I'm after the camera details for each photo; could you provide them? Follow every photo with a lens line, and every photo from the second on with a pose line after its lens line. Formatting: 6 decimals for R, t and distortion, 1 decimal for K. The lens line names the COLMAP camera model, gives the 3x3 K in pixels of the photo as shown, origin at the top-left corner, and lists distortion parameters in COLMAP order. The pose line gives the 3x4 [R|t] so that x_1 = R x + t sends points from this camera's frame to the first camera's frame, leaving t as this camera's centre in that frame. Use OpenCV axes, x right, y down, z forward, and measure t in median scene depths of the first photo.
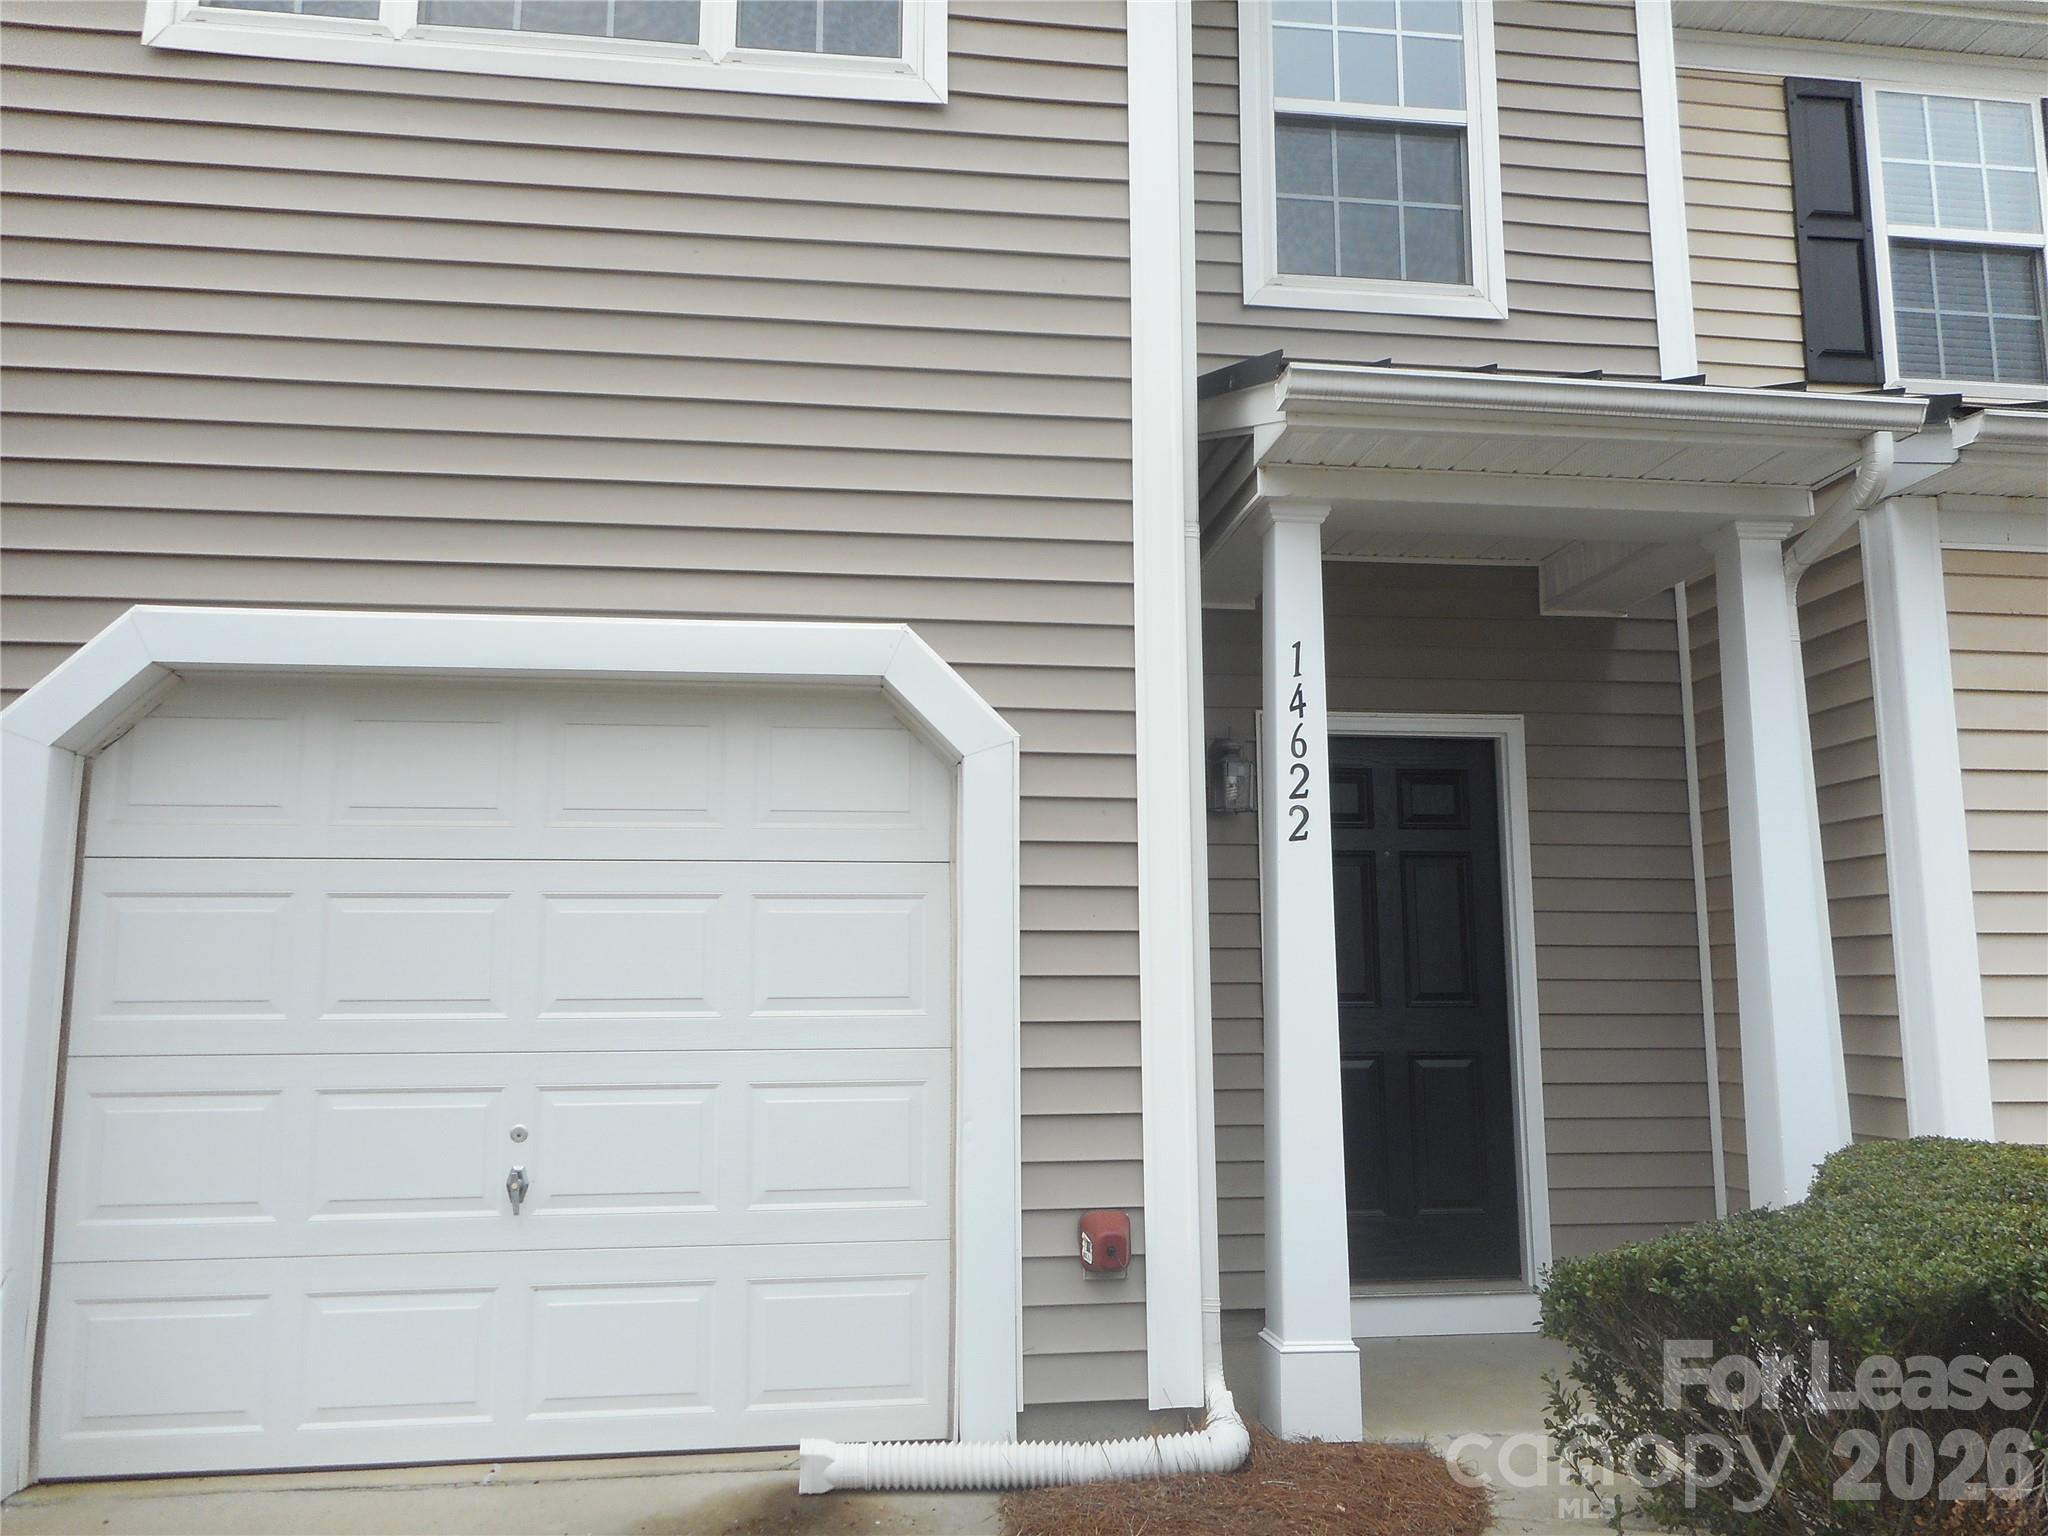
lens RADIAL K [[1536.7, 0, 1024.0], [0, 1536.7, 768.0], [0, 0, 1]] dist [-0.011013, 0.008641]
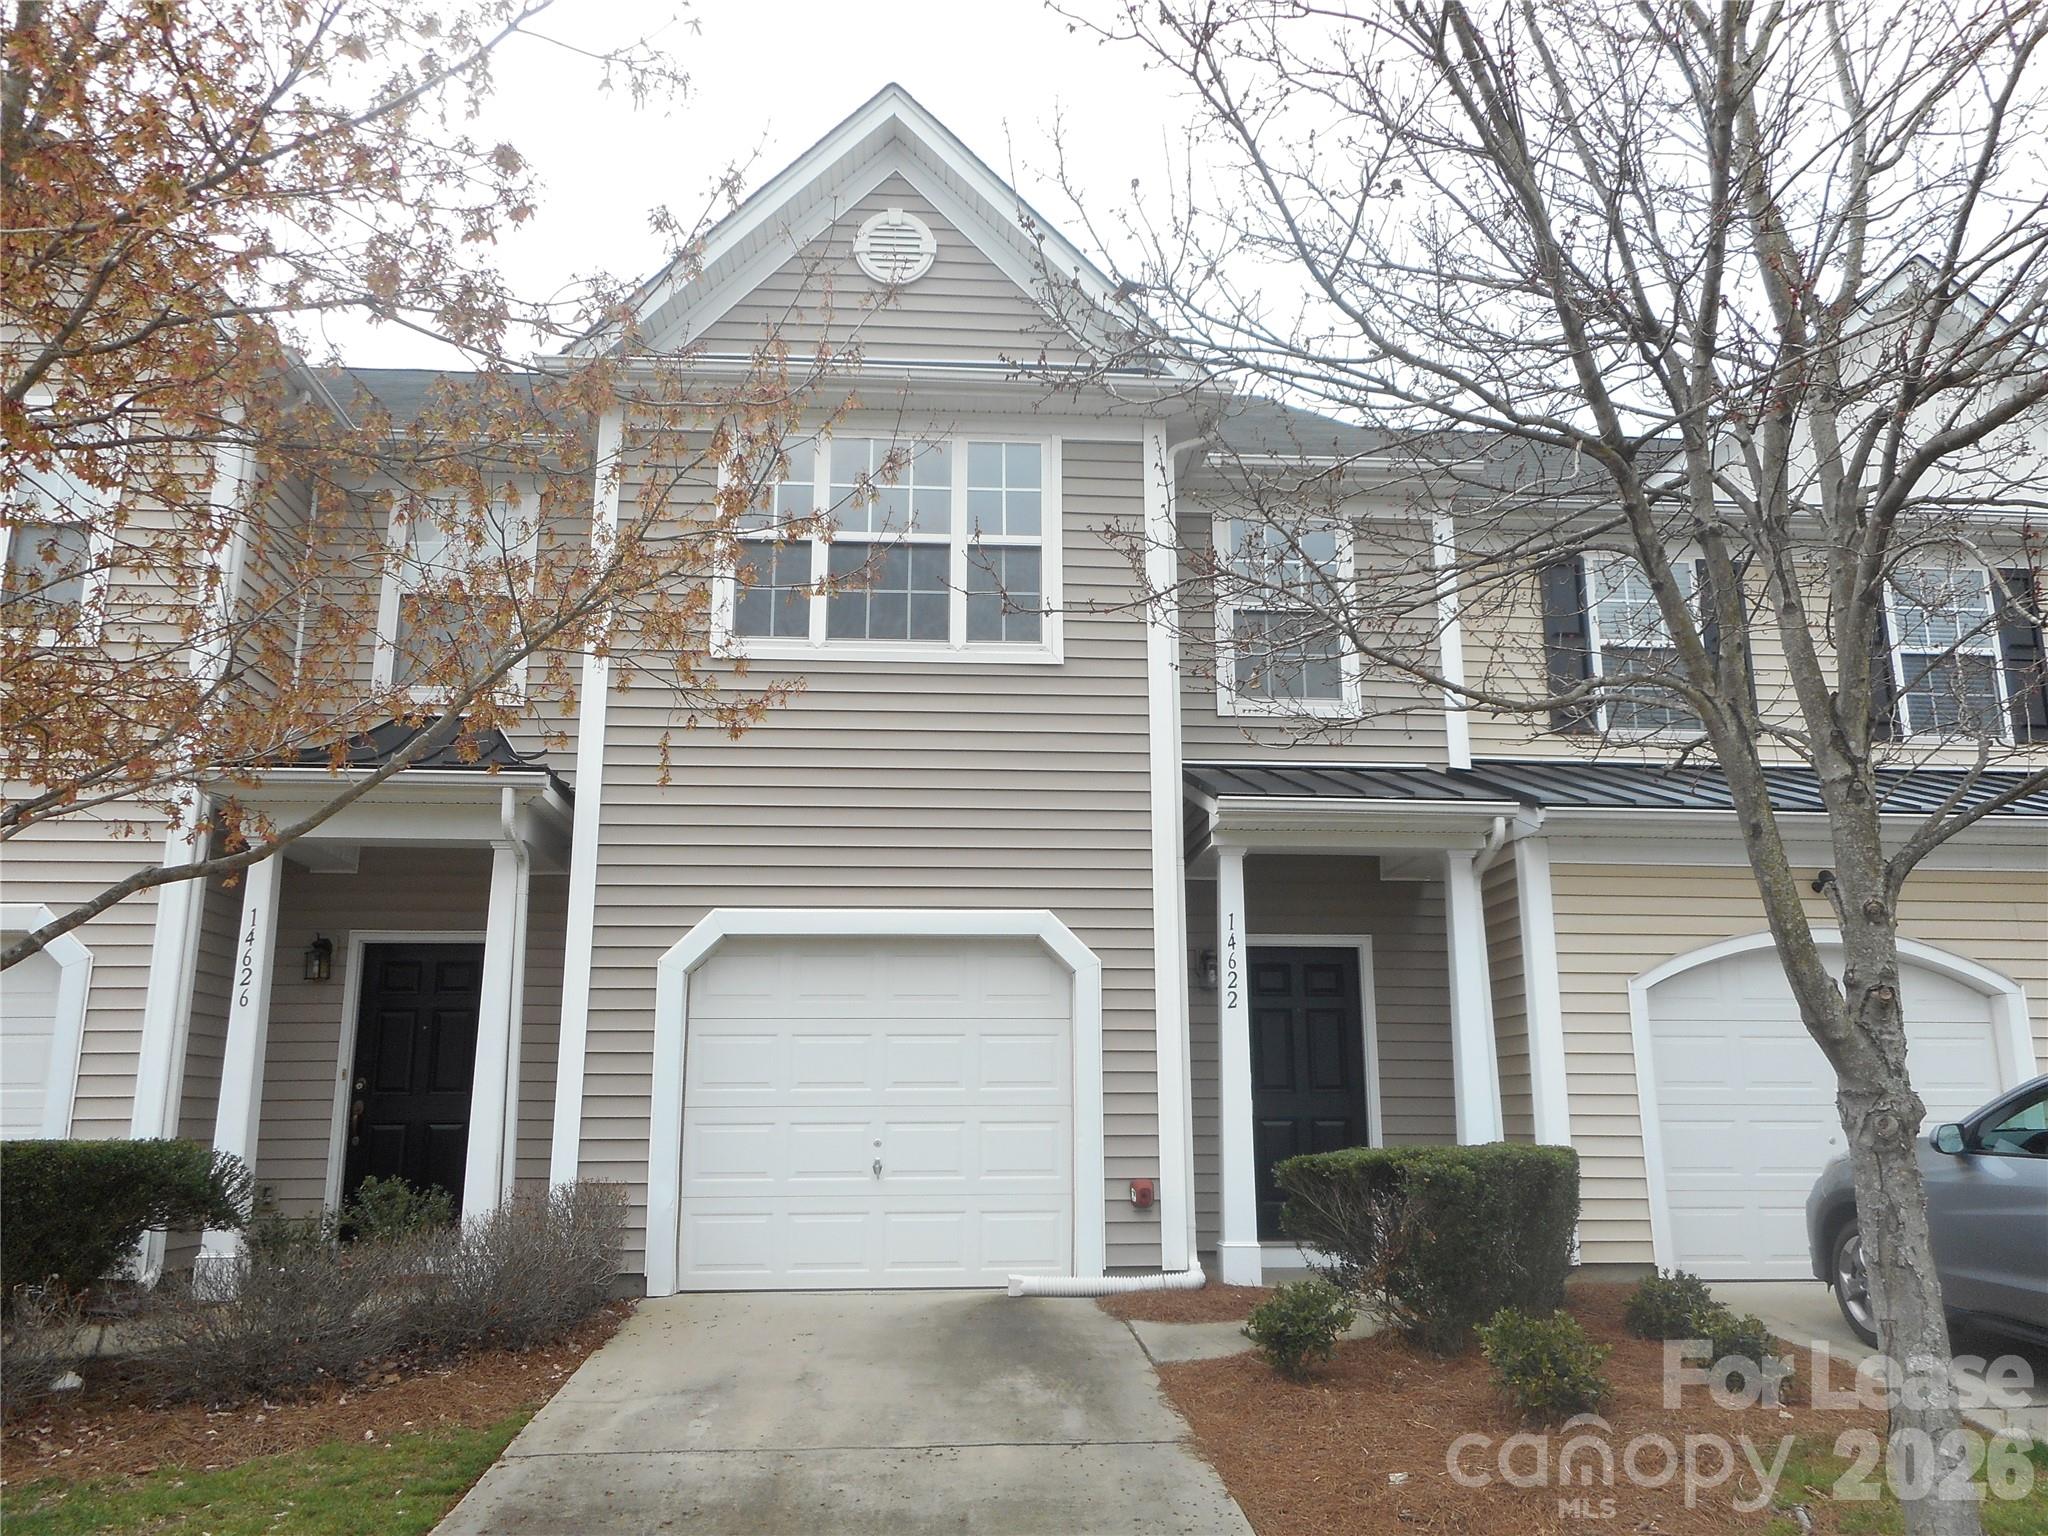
lens RADIAL K [[1536.7, 0, 1024.0], [0, 1536.7, 768.0], [0, 0, 1]] dist [-0.011013, 0.008641]
pose [[0.998993, -0.009128, -0.043934, -0.013153], [0.005389, 0.996412, -0.084463, -0.106657], [0.044547, 0.084141, 0.995458, -1.165390]]
